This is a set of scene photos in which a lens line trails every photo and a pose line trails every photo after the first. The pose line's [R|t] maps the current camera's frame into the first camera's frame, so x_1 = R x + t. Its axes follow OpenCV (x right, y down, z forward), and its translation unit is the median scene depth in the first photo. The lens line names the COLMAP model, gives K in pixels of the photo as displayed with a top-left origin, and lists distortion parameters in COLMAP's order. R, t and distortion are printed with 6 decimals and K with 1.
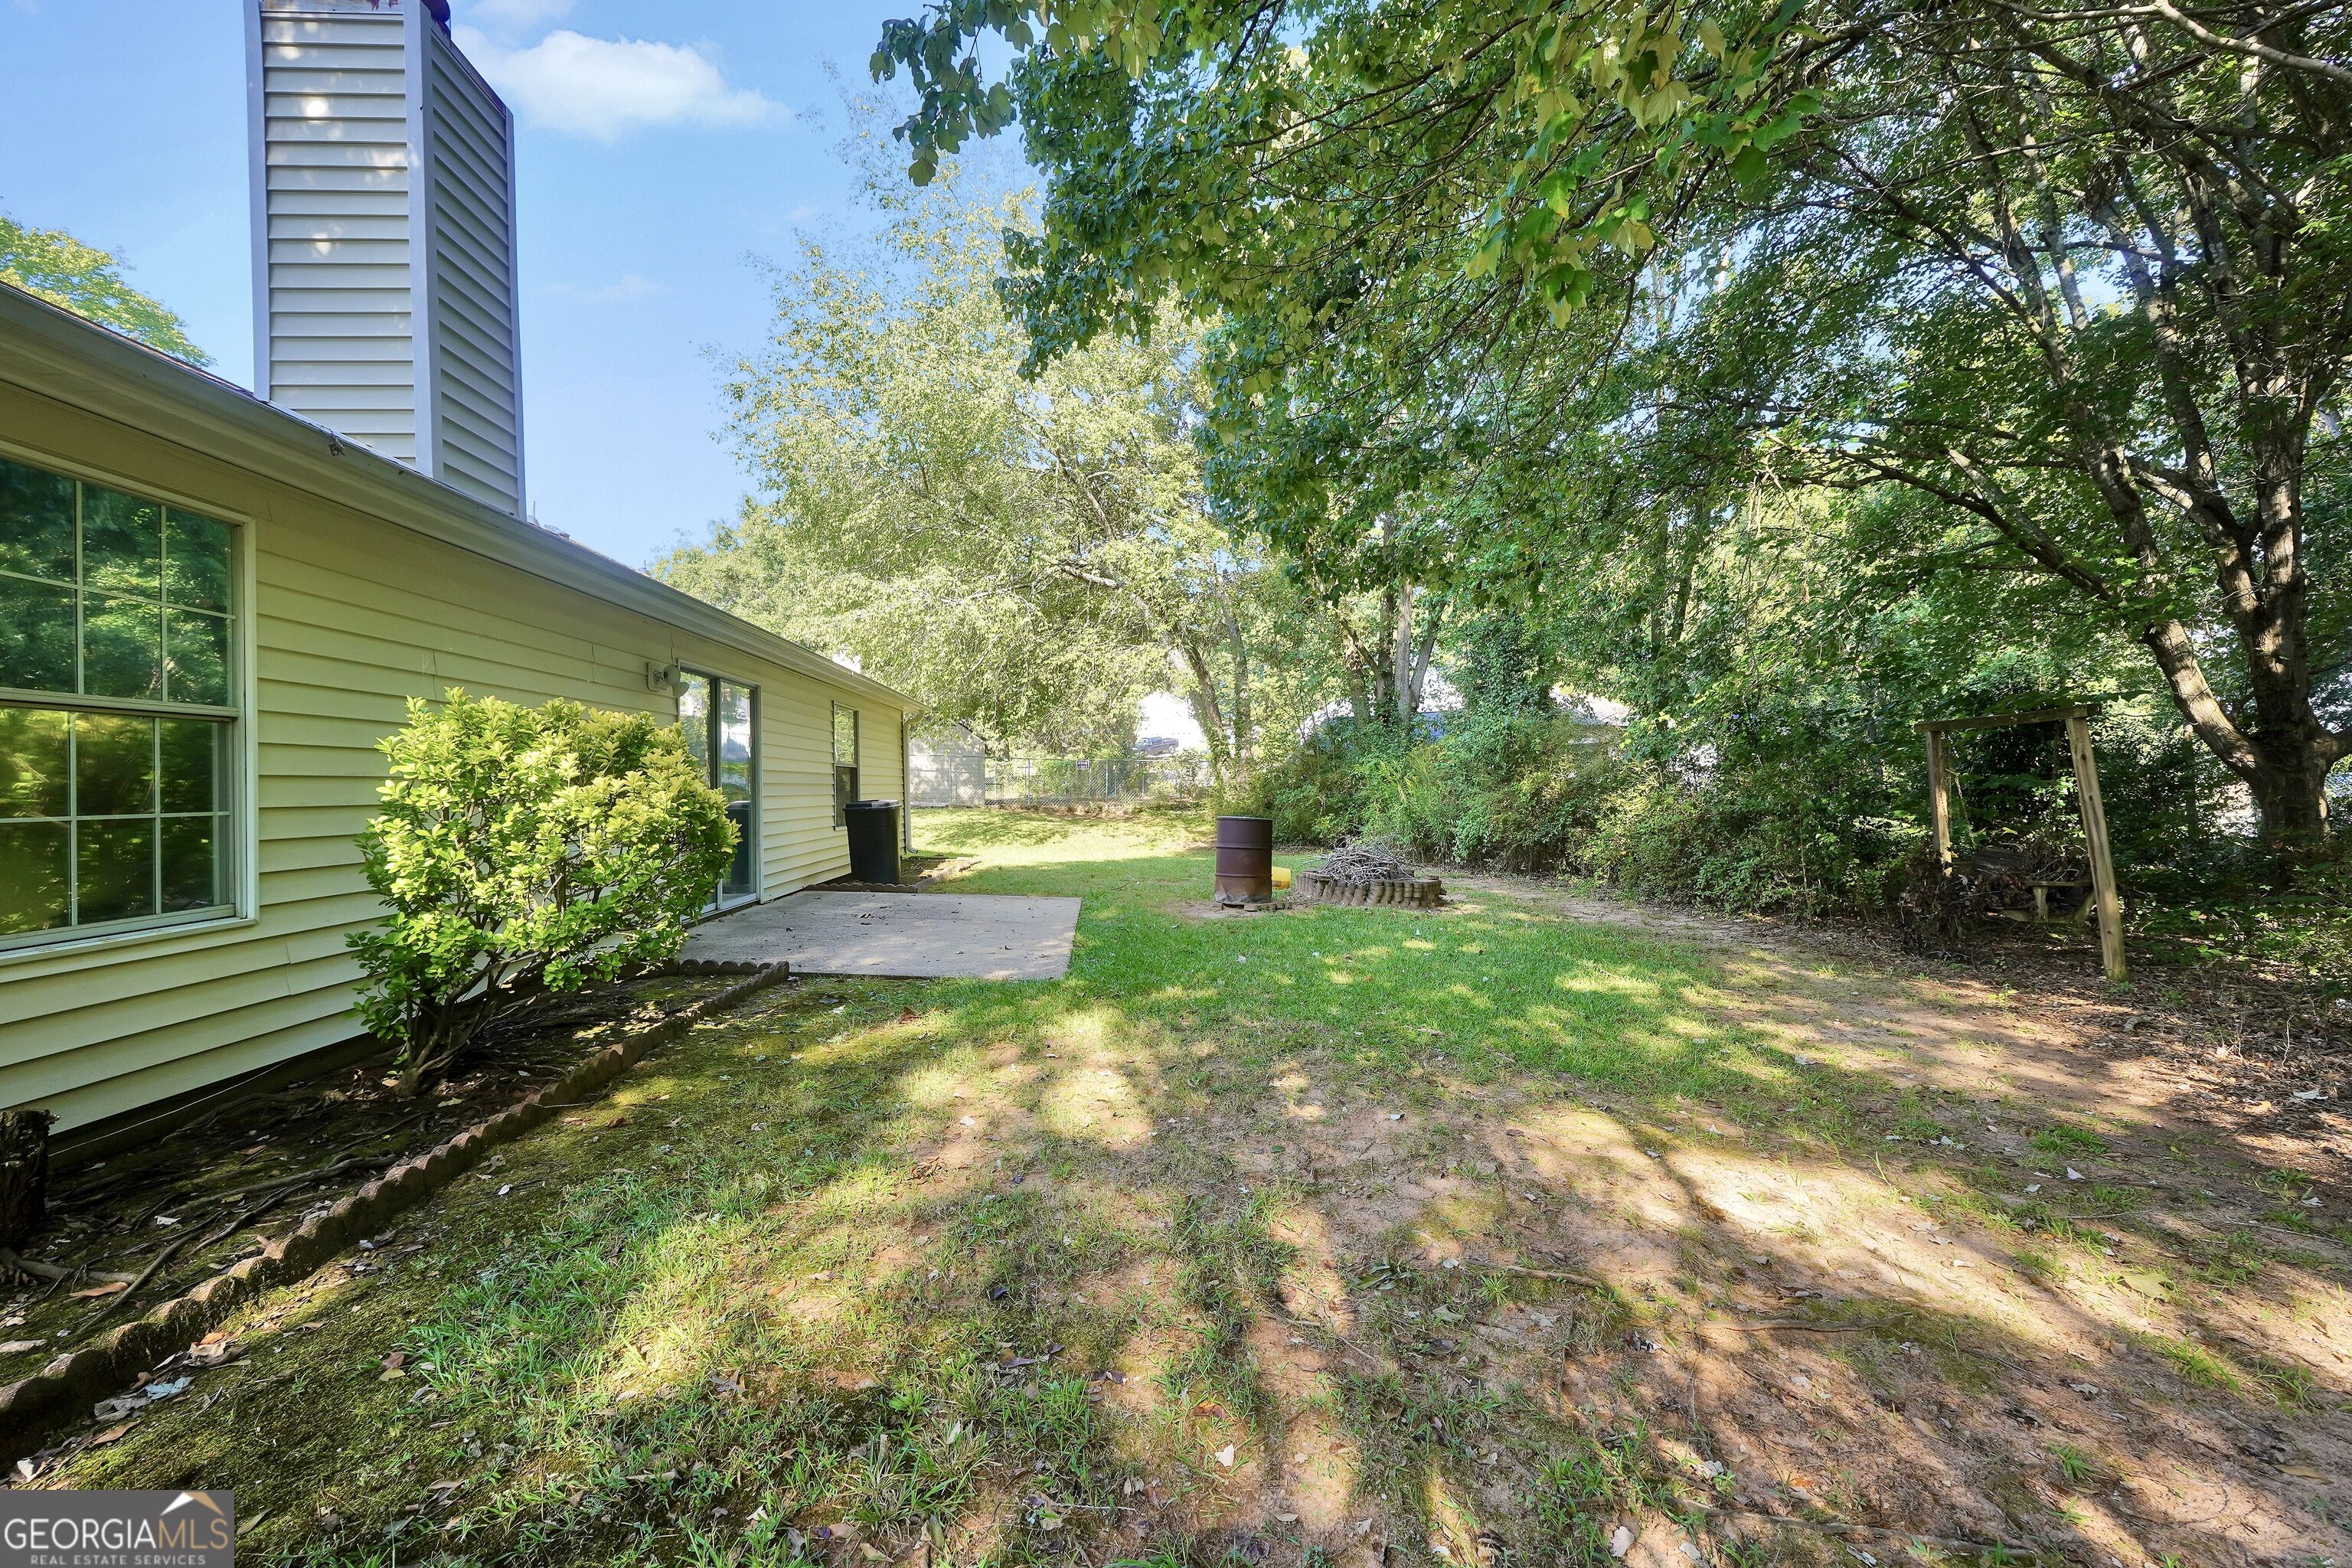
lens RADIAL K [[1010.0, 0, 1155.5], [0, 1010.0, 800.6], [0, 0, 1]] dist [-0.015523, 0.005825]
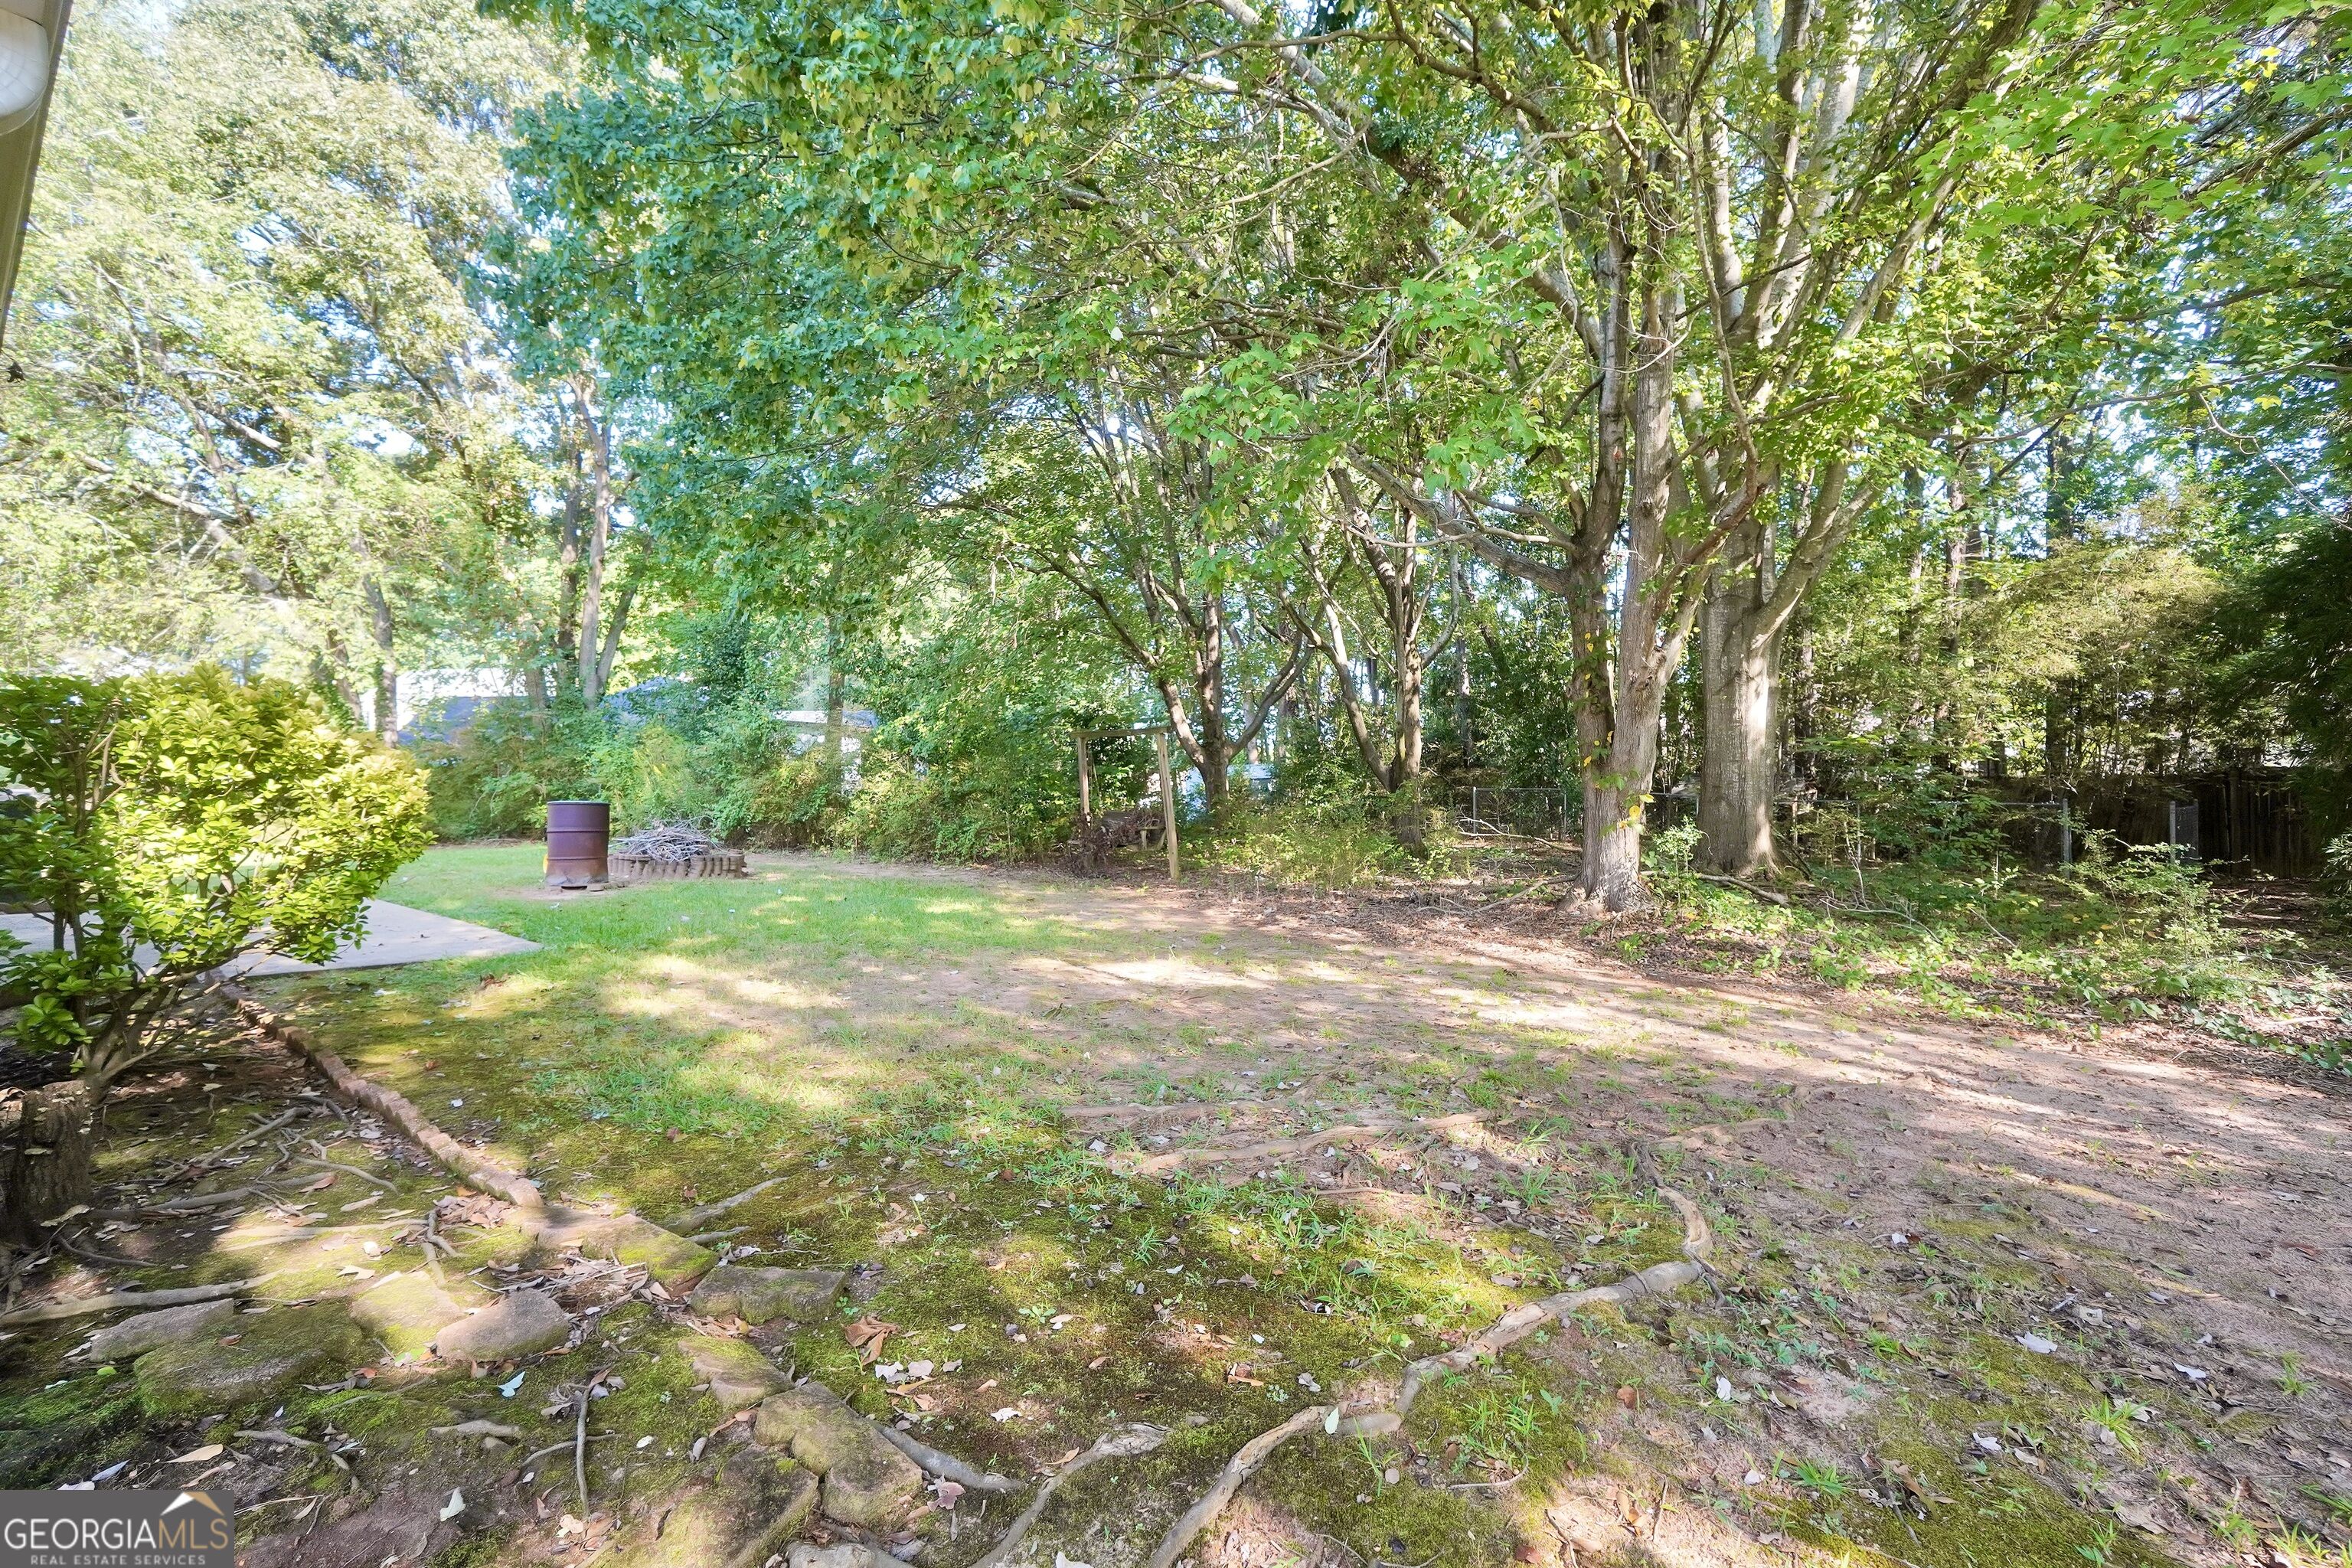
lens RADIAL K [[1010.0, 0, 1155.5], [0, 1010.0, 800.6], [0, 0, 1]] dist [-0.015523, 0.005825]
pose [[0.664631, -0.019650, 0.746913, -0.289274], [0.010706, 0.999802, 0.016776, 0.003295], [-0.747095, -0.003154, 0.664710, -0.127531]]
